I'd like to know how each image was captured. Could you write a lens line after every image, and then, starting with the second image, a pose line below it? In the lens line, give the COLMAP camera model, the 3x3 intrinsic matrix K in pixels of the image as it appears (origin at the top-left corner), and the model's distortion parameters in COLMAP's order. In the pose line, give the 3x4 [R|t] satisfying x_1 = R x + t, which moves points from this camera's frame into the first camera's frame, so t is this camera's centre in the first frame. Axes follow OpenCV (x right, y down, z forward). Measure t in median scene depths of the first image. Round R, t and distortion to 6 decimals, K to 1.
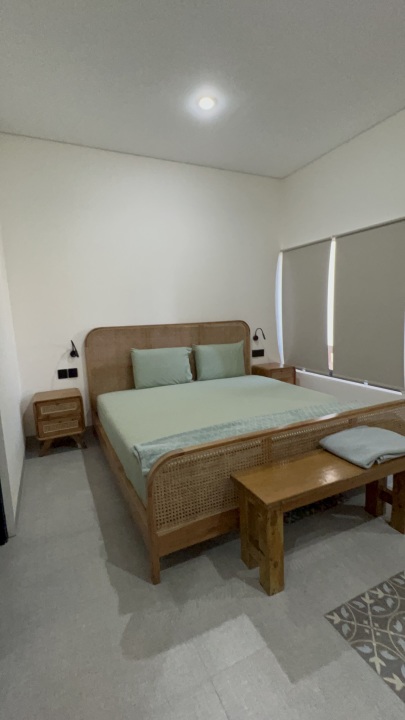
lens RADIAL K [[329.1, 0, 203.1], [0, 329.1, 357.7], [0, 0, 1]] dist [-0.003200, 0.002167]
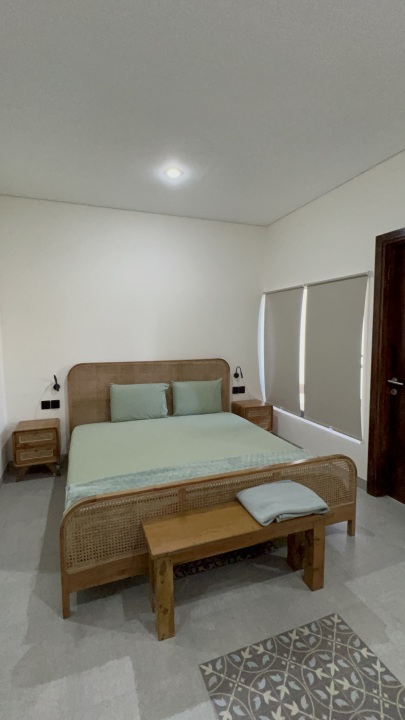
lens RADIAL K [[329.1, 0, 203.6], [0, 329.1, 357.2], [0, 0, 1]] dist [-0.003200, 0.002167]
pose [[0.996102, 0.038302, -0.079457, 0.280379], [-0.042728, 0.997584, -0.054773, -0.113129], [0.077167, 0.057955, 0.995332, -0.091339]]
